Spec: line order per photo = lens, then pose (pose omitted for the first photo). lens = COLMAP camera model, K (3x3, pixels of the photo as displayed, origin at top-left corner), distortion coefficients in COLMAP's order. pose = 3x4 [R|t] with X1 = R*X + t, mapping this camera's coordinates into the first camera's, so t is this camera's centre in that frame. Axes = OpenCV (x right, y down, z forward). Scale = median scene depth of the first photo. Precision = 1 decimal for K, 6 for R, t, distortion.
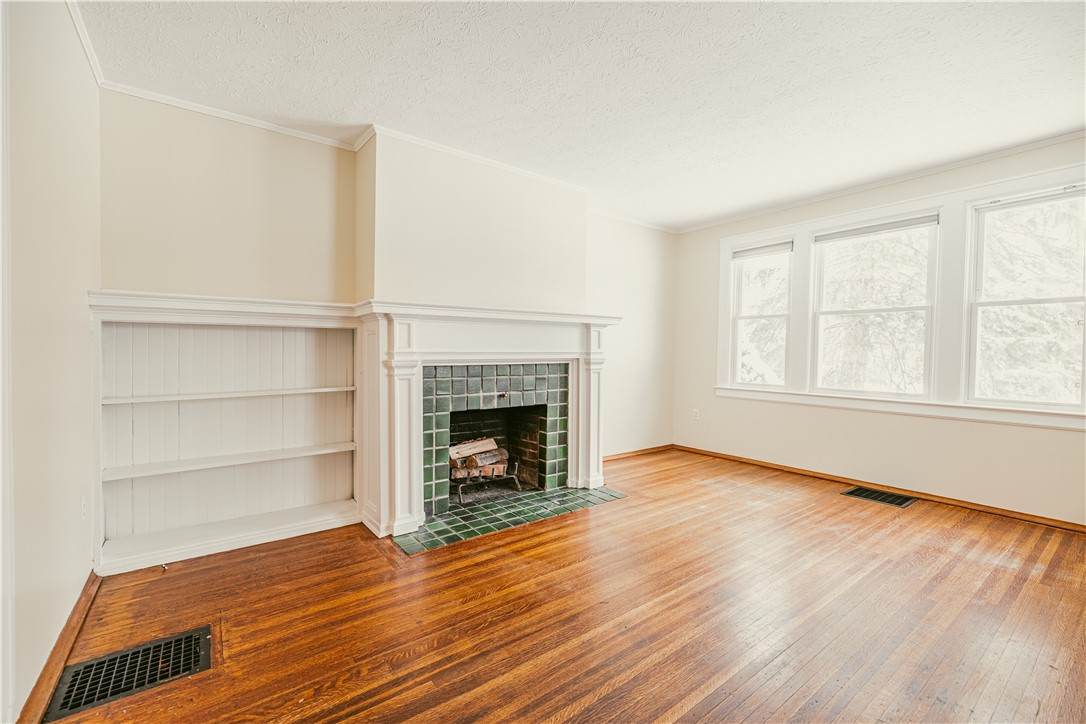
lens RADIAL K [[456.7, 0, 539.1], [0, 456.7, 359.8], [0, 0, 1]] dist [0.001249, 0.000281]
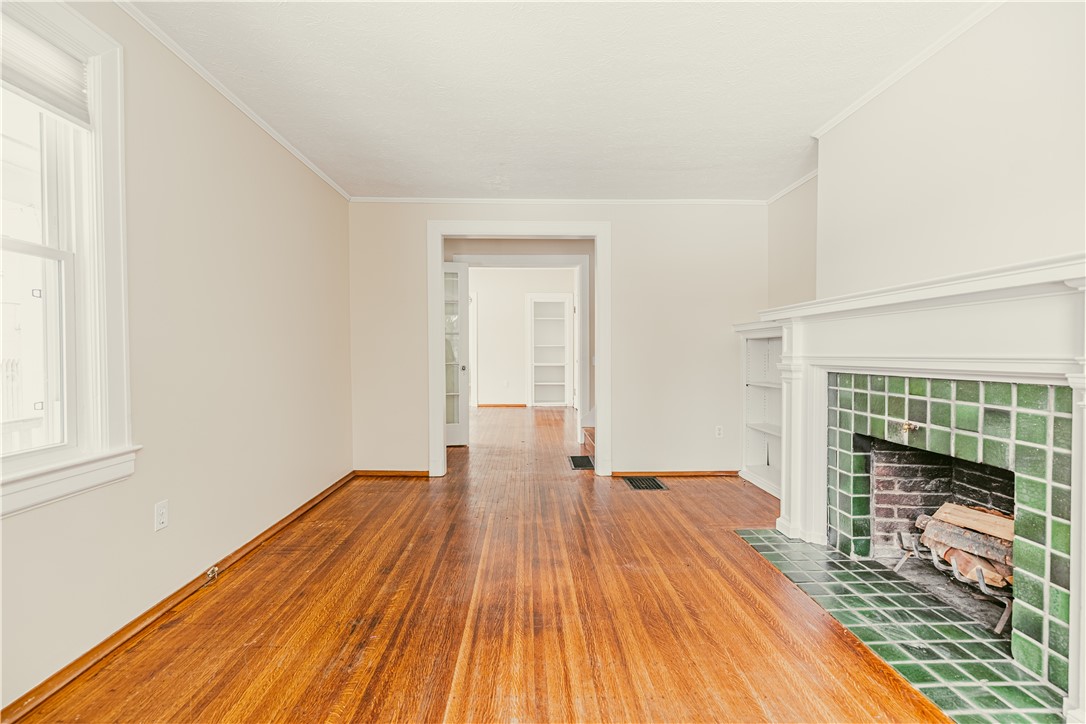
lens RADIAL K [[456.7, 0, 539.1], [0, 456.7, 359.8], [0, 0, 1]] dist [0.001249, 0.000281]
pose [[-0.573152, 0.001371, -0.819448, 0.728484], [-0.026240, 0.999455, 0.020026, -0.011343], [0.819029, 0.032980, -0.572804, 0.959586]]
